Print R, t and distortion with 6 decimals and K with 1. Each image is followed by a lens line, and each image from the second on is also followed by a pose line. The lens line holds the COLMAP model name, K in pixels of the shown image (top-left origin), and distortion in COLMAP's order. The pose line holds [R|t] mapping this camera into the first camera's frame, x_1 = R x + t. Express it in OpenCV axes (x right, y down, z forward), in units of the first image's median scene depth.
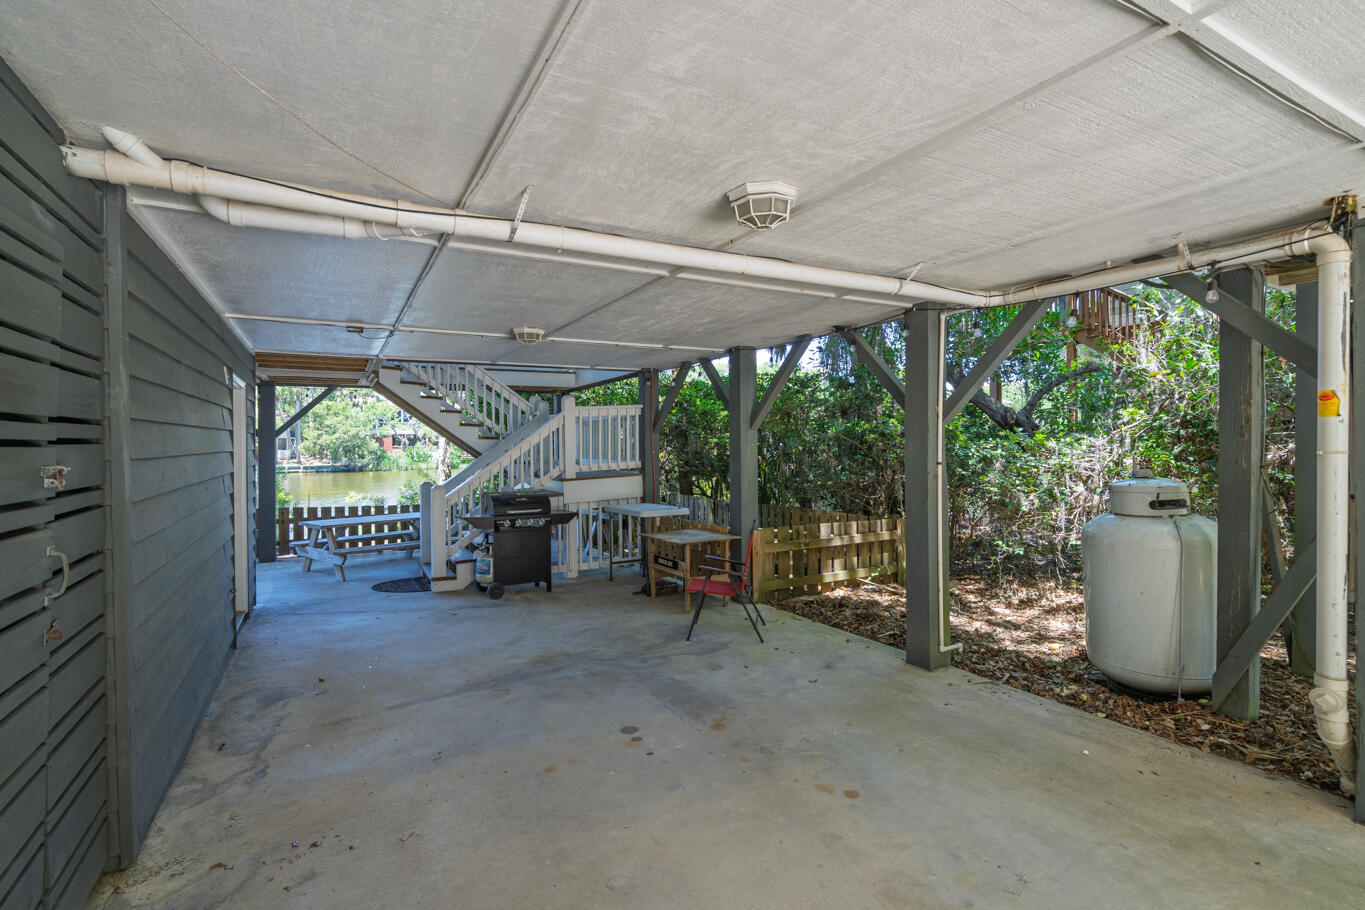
lens RADIAL K [[613.4, 0, 694.7], [0, 613.4, 450.1], [0, 0, 1]] dist [-0.005792, 0.001793]
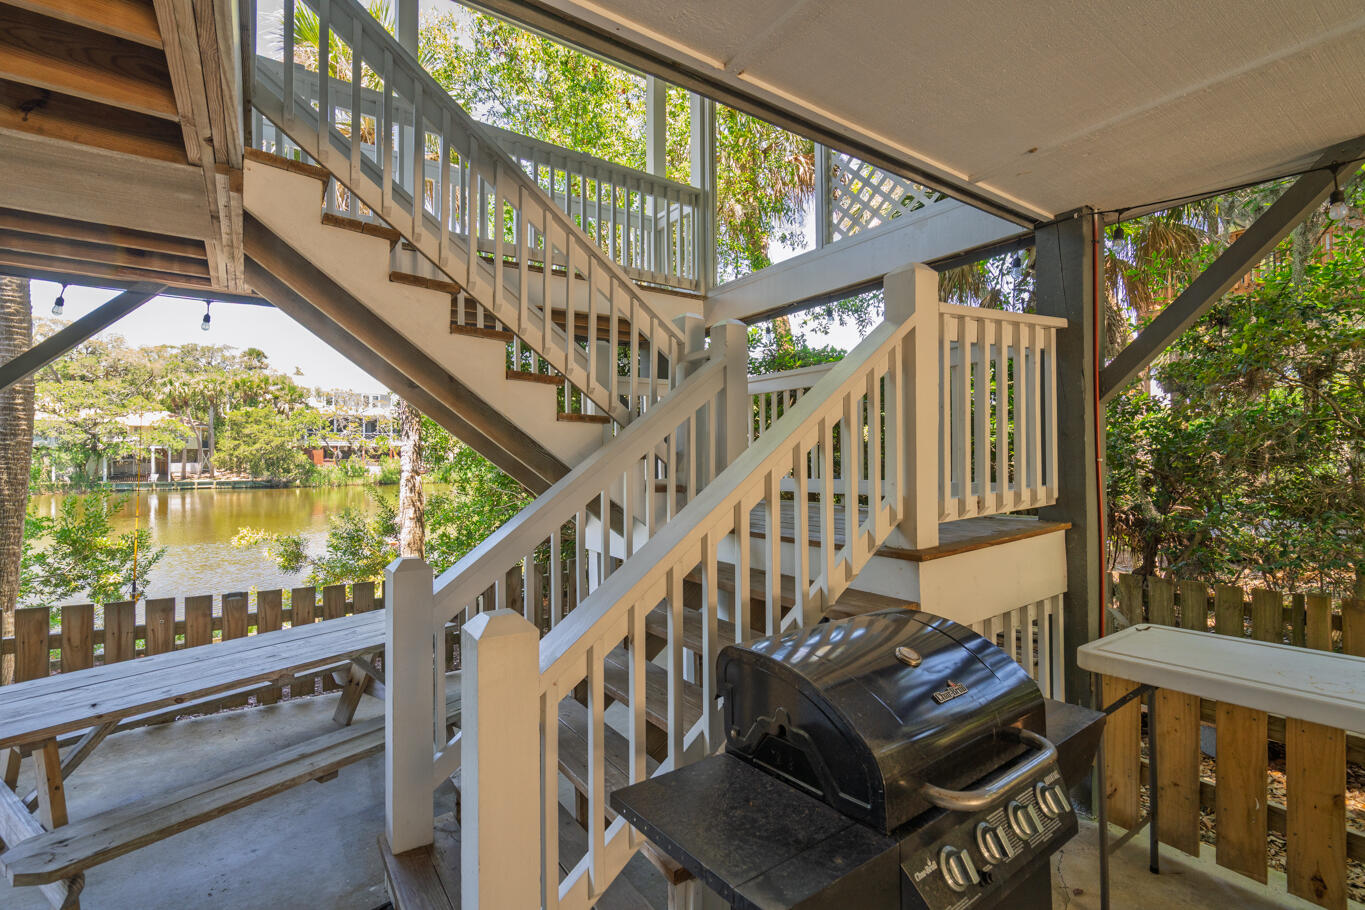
lens RADIAL K [[613.4, 0, 681.1], [0, 613.4, 454.8], [0, 0, 1]] dist [-0.005792, 0.001793]
pose [[0.997615, 0.004444, 0.068888, -0.039136], [-0.003289, 0.999852, -0.016872, 0.000847], [-0.068953, 0.016605, 0.997482, 0.082971]]
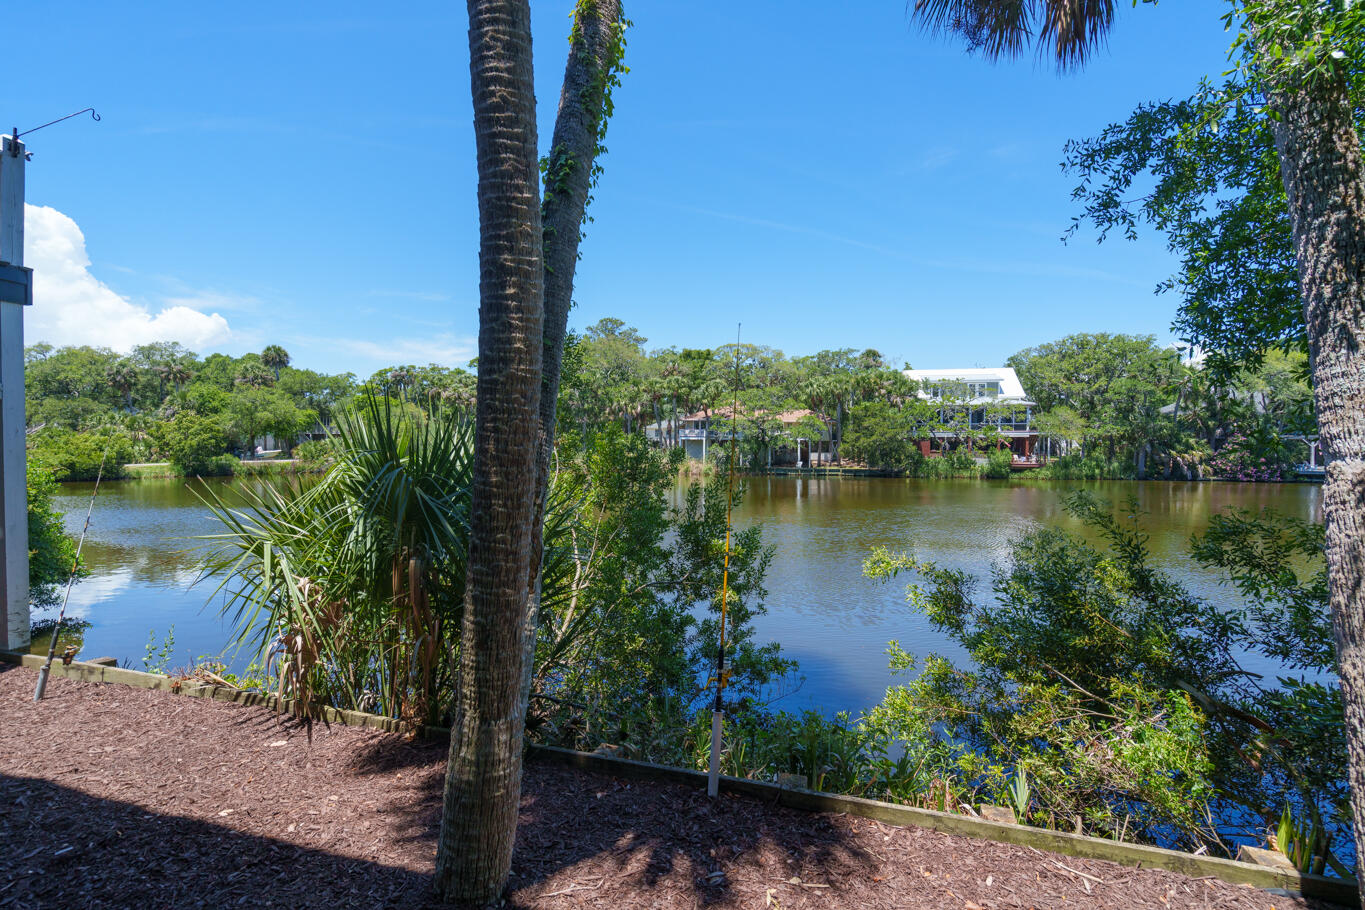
lens RADIAL K [[613.4, 0, 679.8], [0, 613.4, 450.3], [0, 0, 1]] dist [-0.005792, 0.001793]
pose [[0.667767, 0.011076, -0.744288, -0.080121], [-0.018959, 0.999818, -0.002131, 0.002534], [0.744128, 0.015534, 0.667856, 0.144852]]
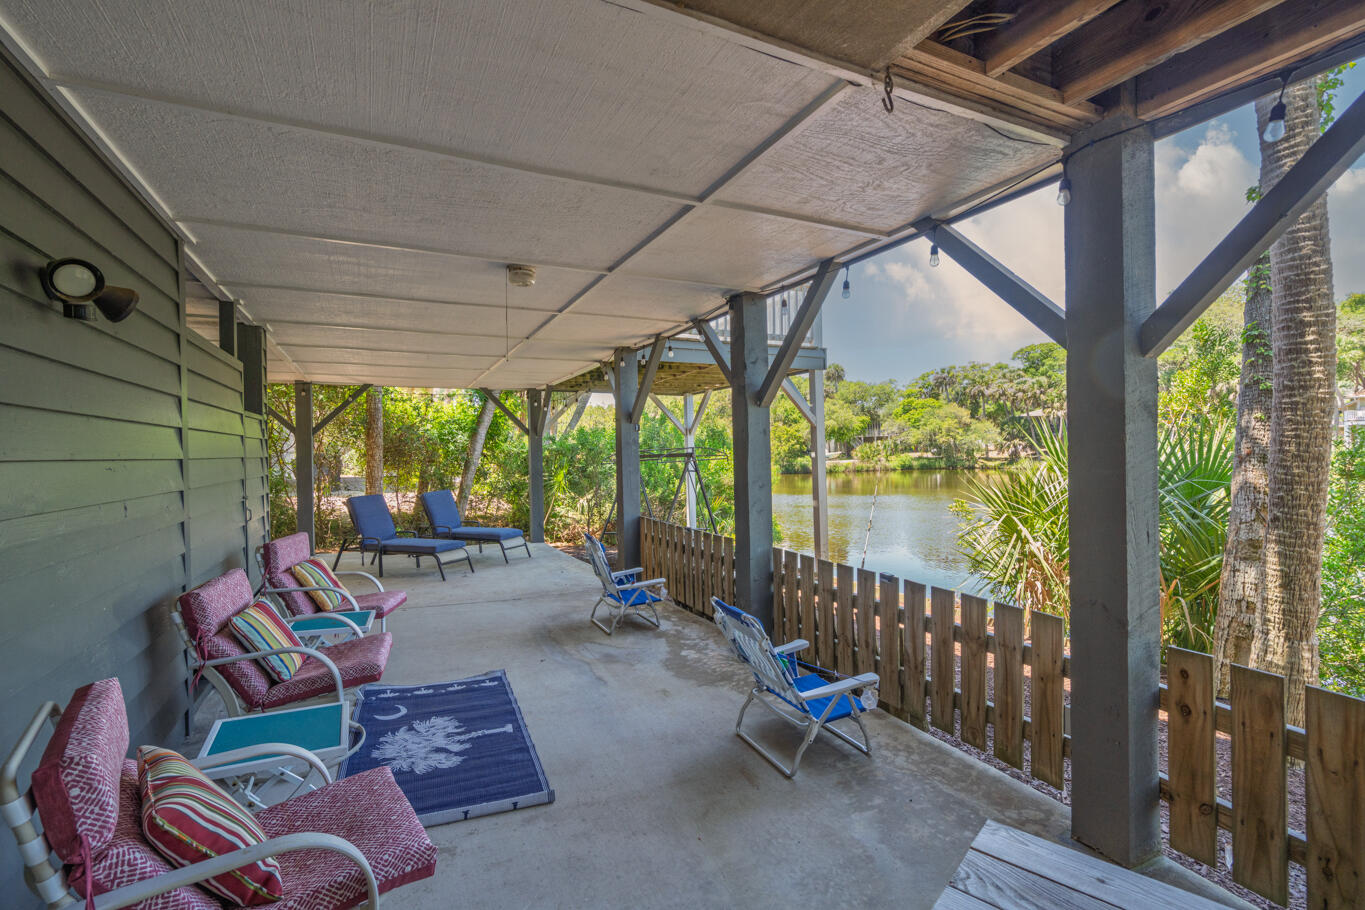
lens RADIAL K [[613.4, 0, 671.3], [0, 613.4, 454.4], [0, 0, 1]] dist [-0.005792, 0.001793]
pose [[-0.096891, 0.011046, -0.995234, -0.058426], [0.008752, 0.999909, 0.010246, 0.001987], [0.995257, -0.007718, -0.096978, 0.114075]]
